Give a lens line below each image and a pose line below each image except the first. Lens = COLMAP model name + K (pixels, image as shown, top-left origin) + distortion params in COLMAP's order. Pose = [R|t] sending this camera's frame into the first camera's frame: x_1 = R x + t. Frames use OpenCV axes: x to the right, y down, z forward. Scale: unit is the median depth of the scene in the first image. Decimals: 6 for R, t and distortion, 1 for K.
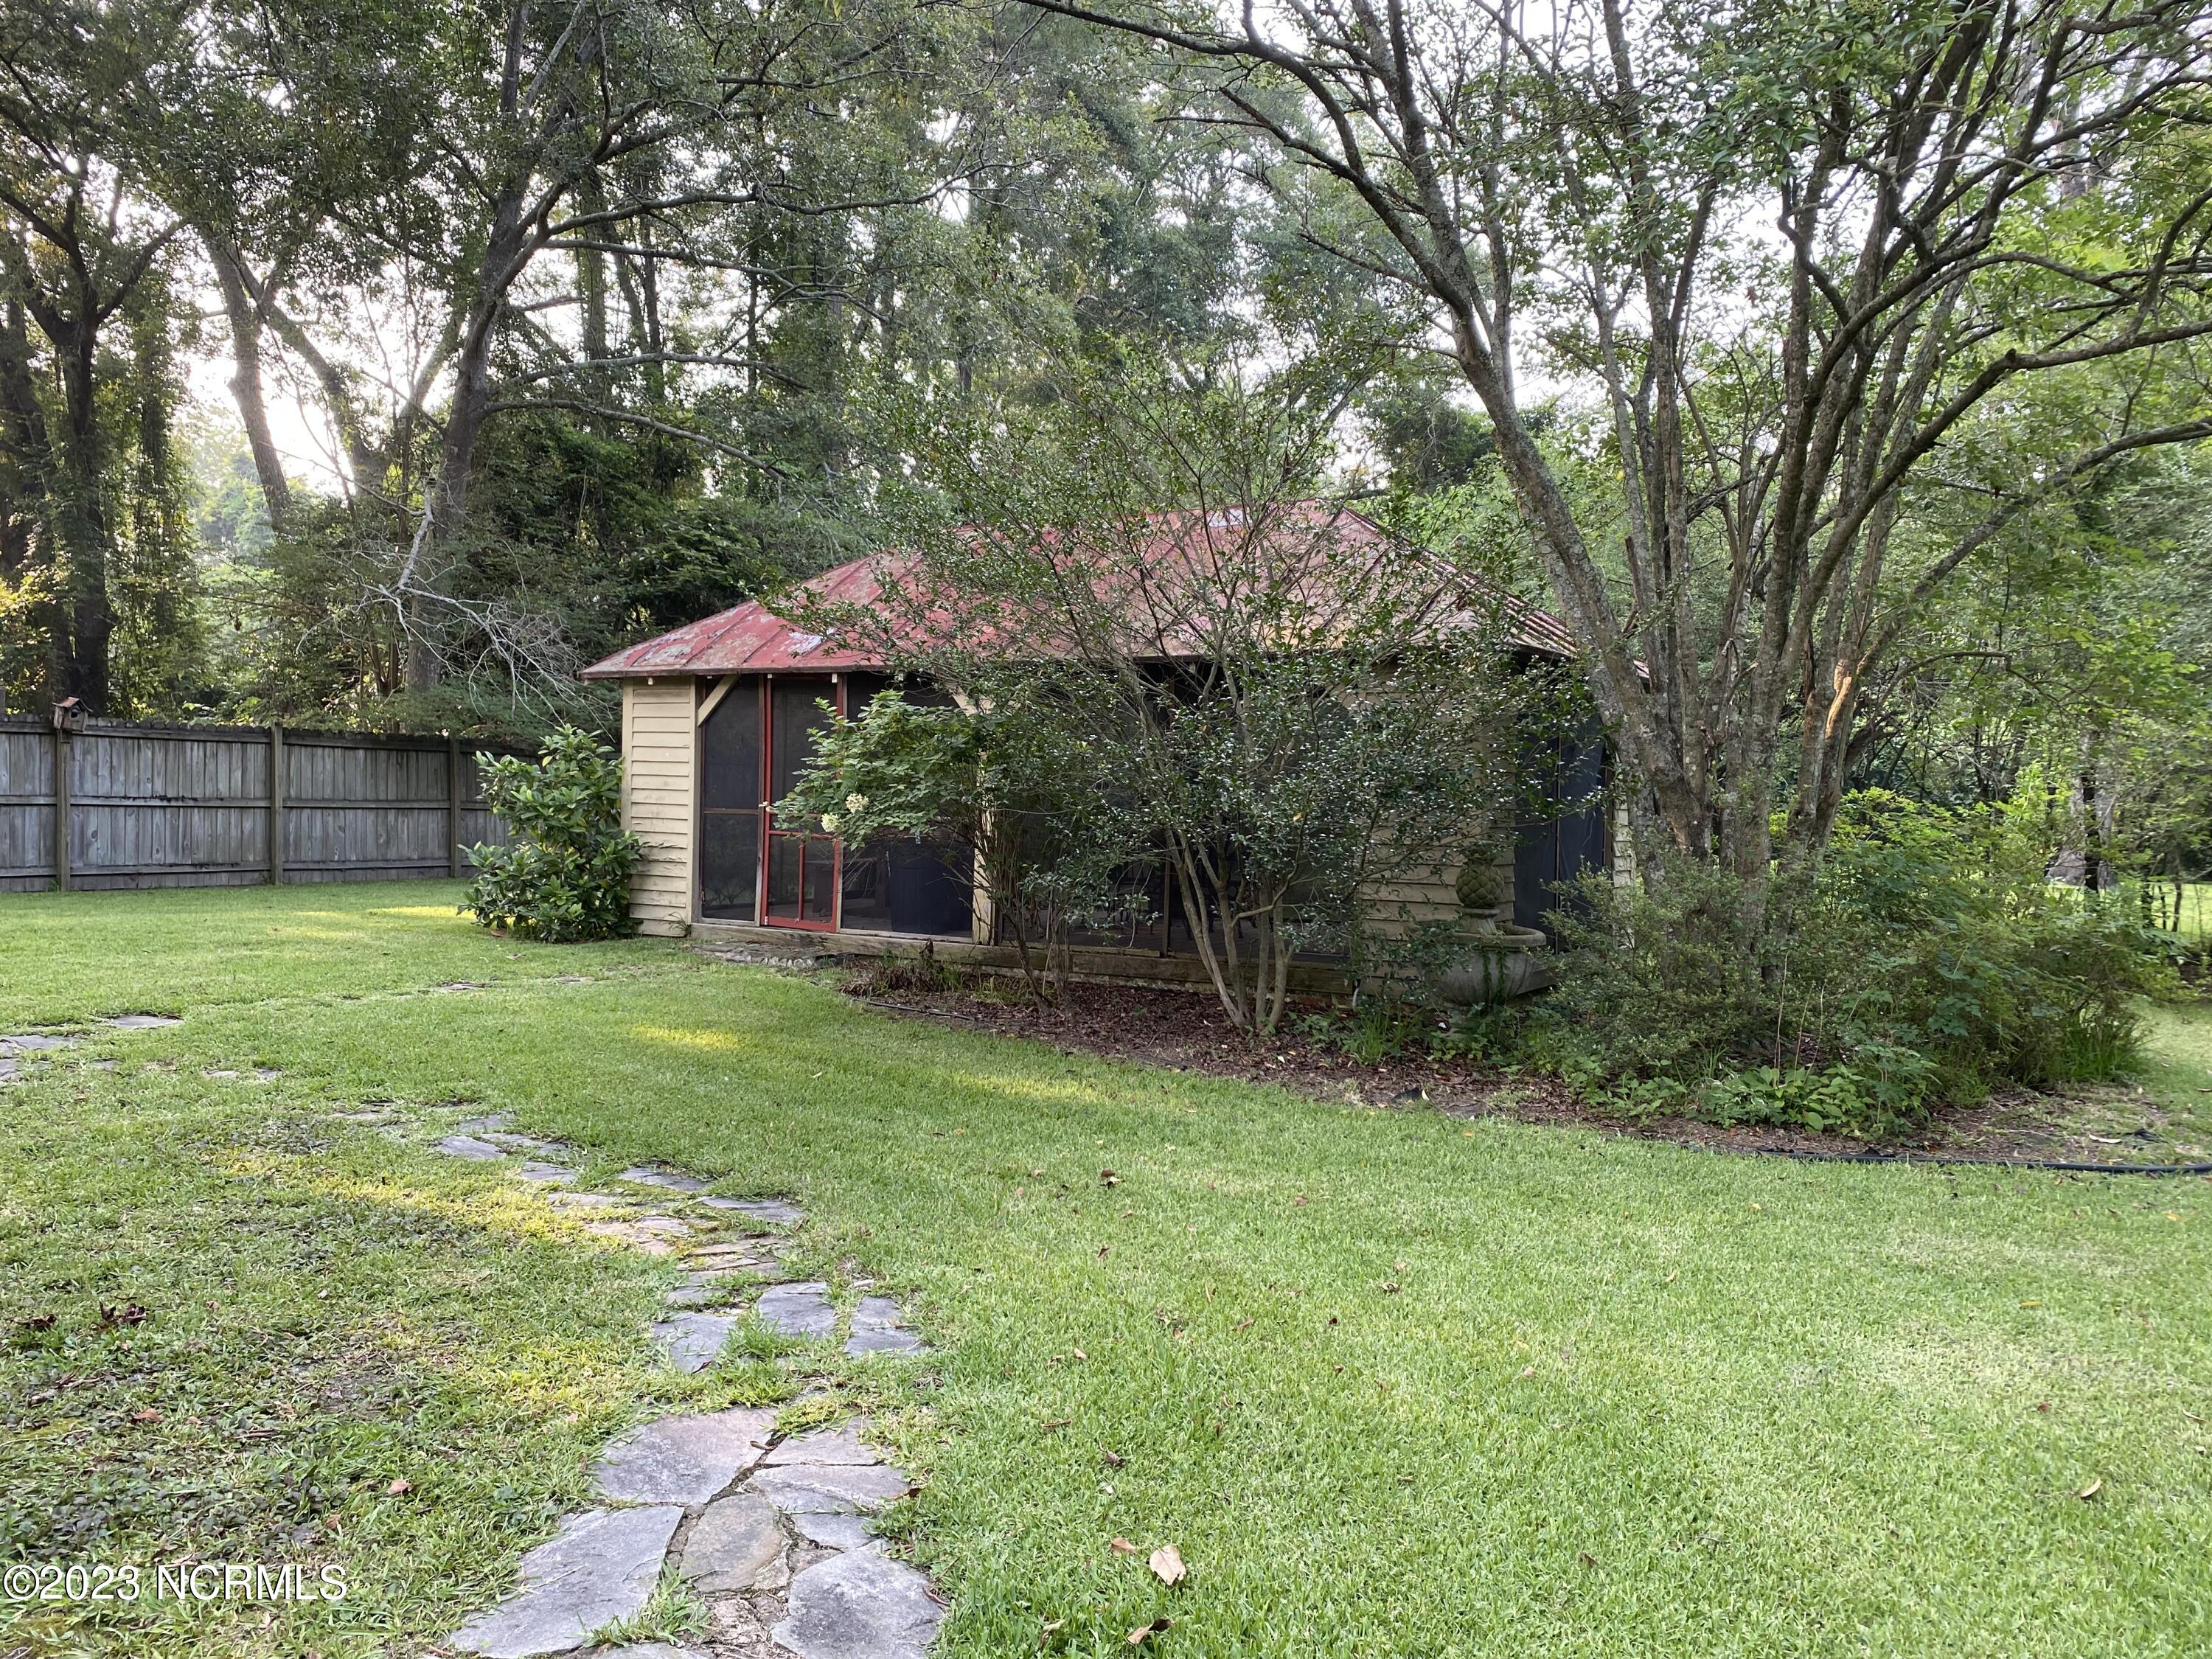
lens RADIAL K [[1672.7, 0, 1102.6], [0, 1672.7, 831.1], [0, 0, 1]] dist [0.003111, 0.001452]
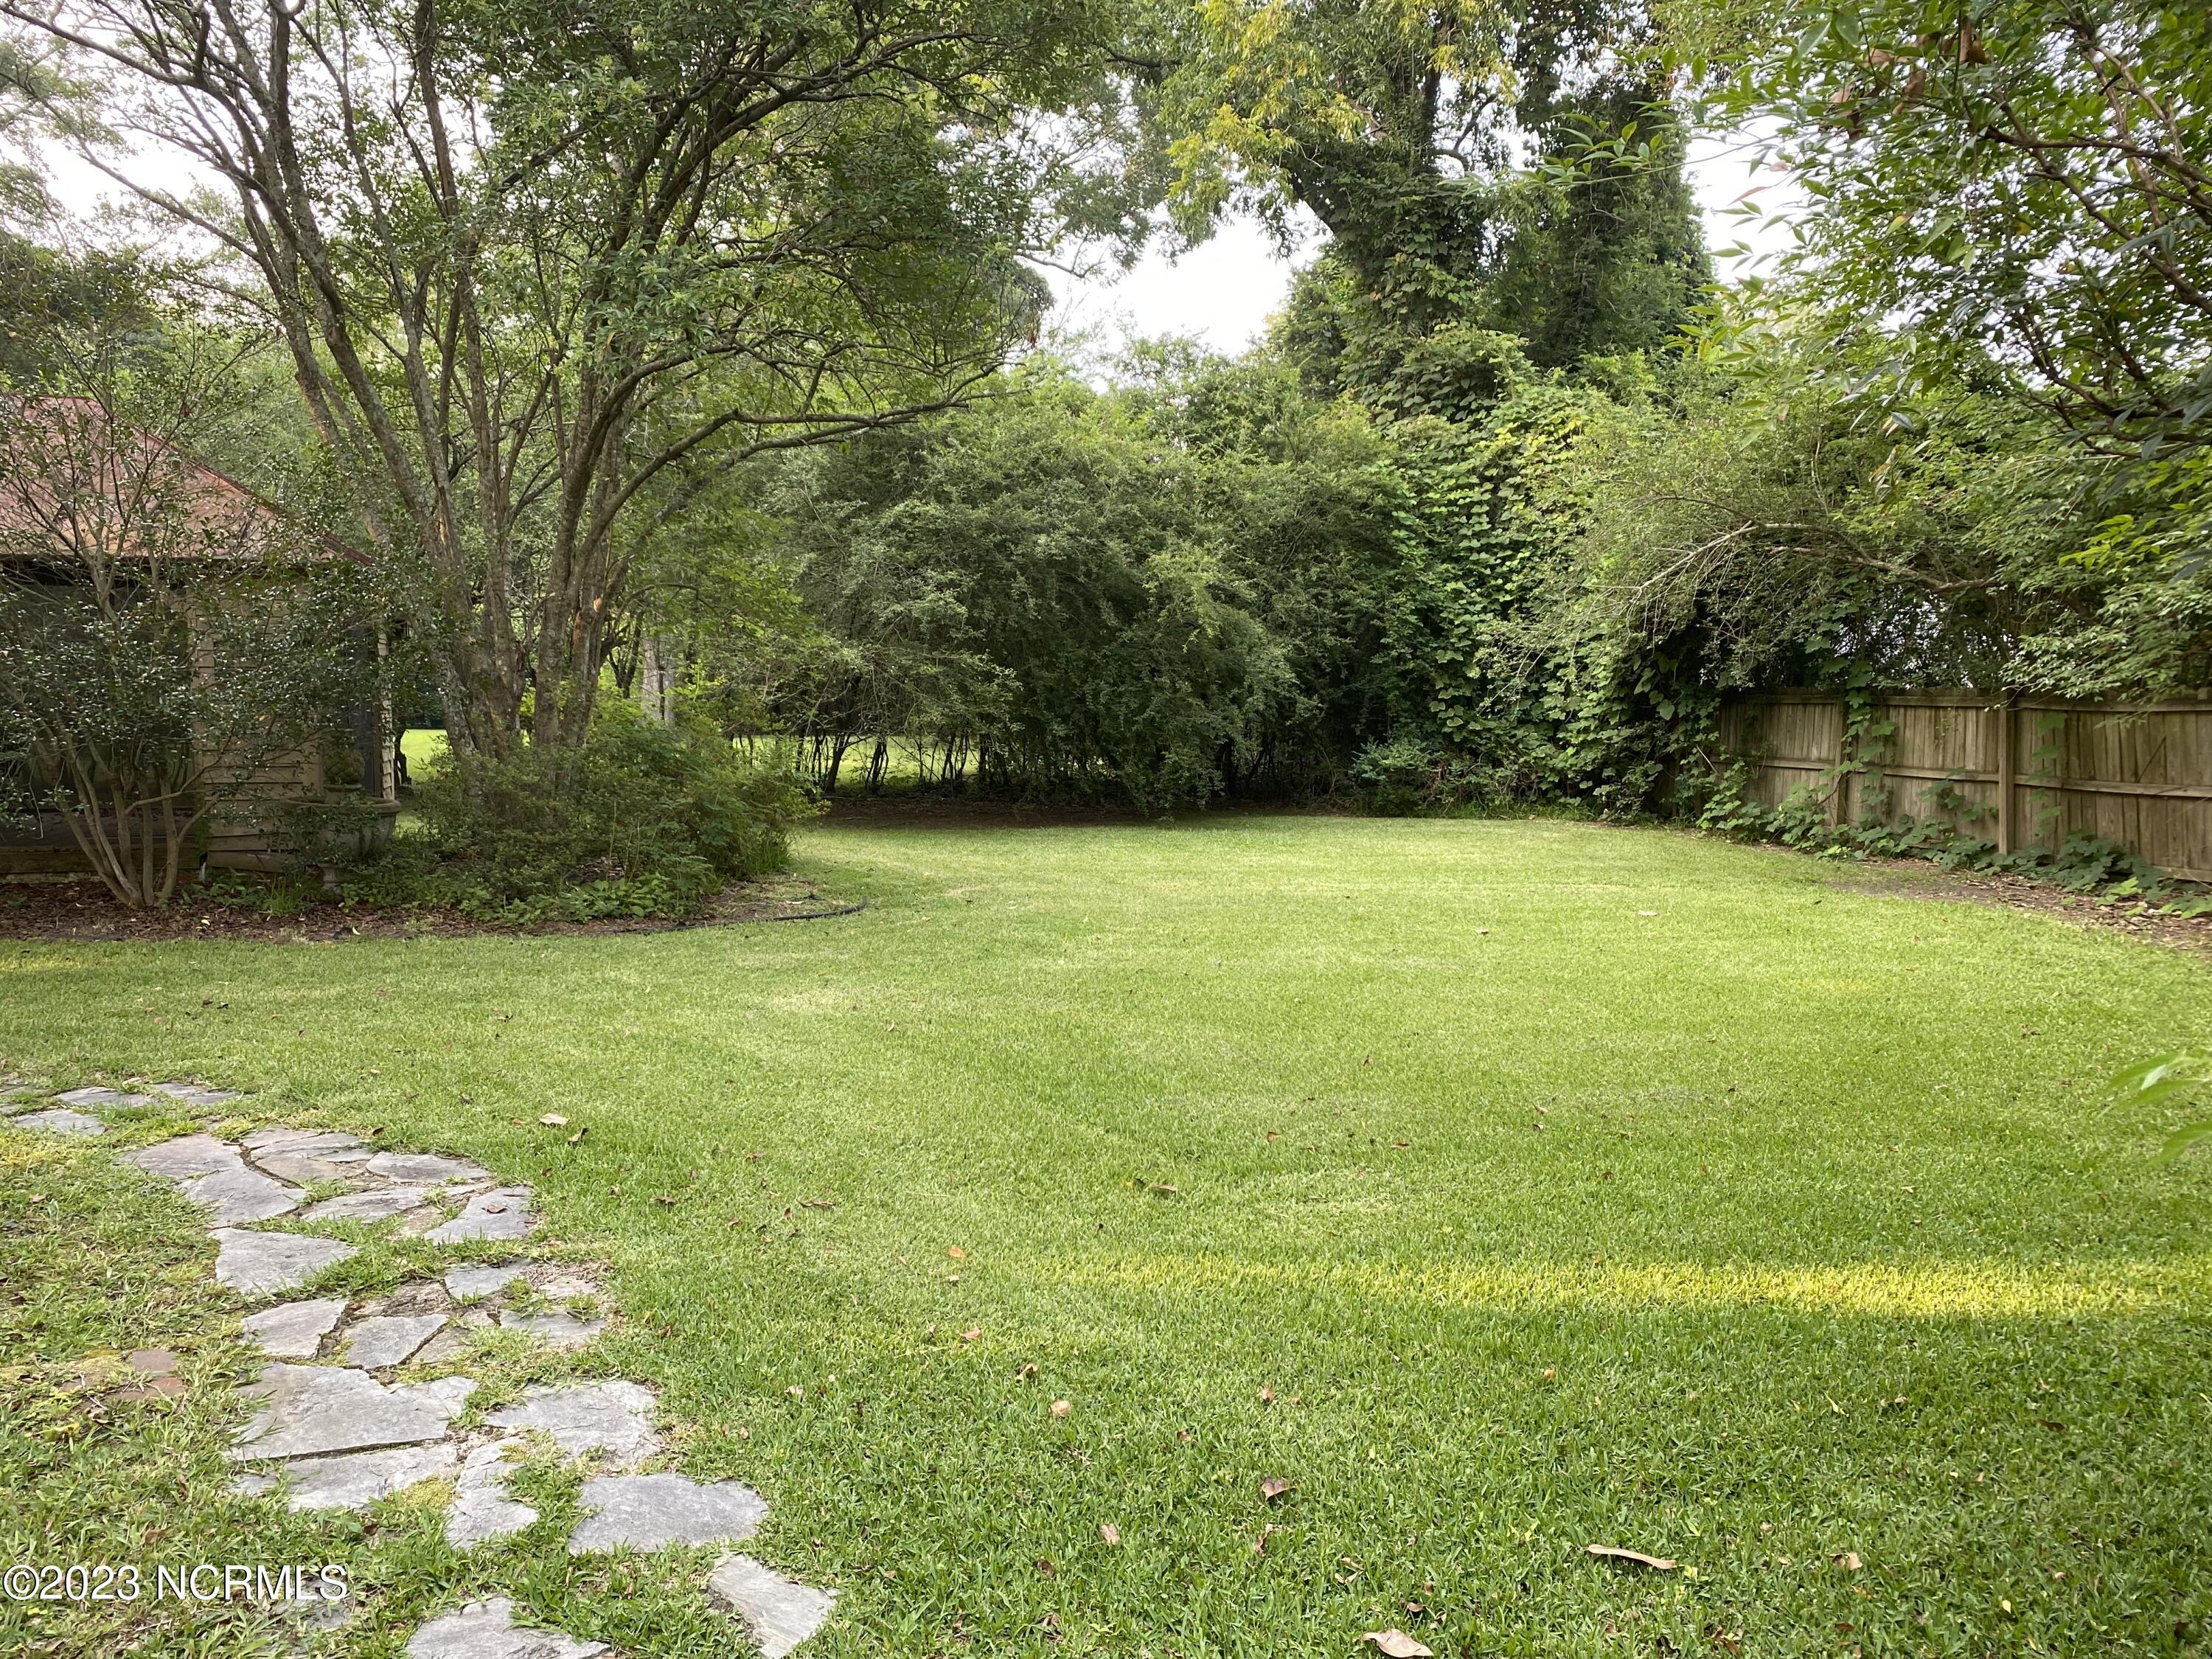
lens RADIAL K [[1672.7, 0, 1106.1], [0, 1672.7, 829.9], [0, 0, 1]] dist [0.003111, 0.001452]
pose [[0.687818, -0.078226, 0.721656, -0.352224], [0.026802, 0.996235, 0.082446, -0.011948], [-0.725388, -0.037366, 0.687325, -0.324145]]
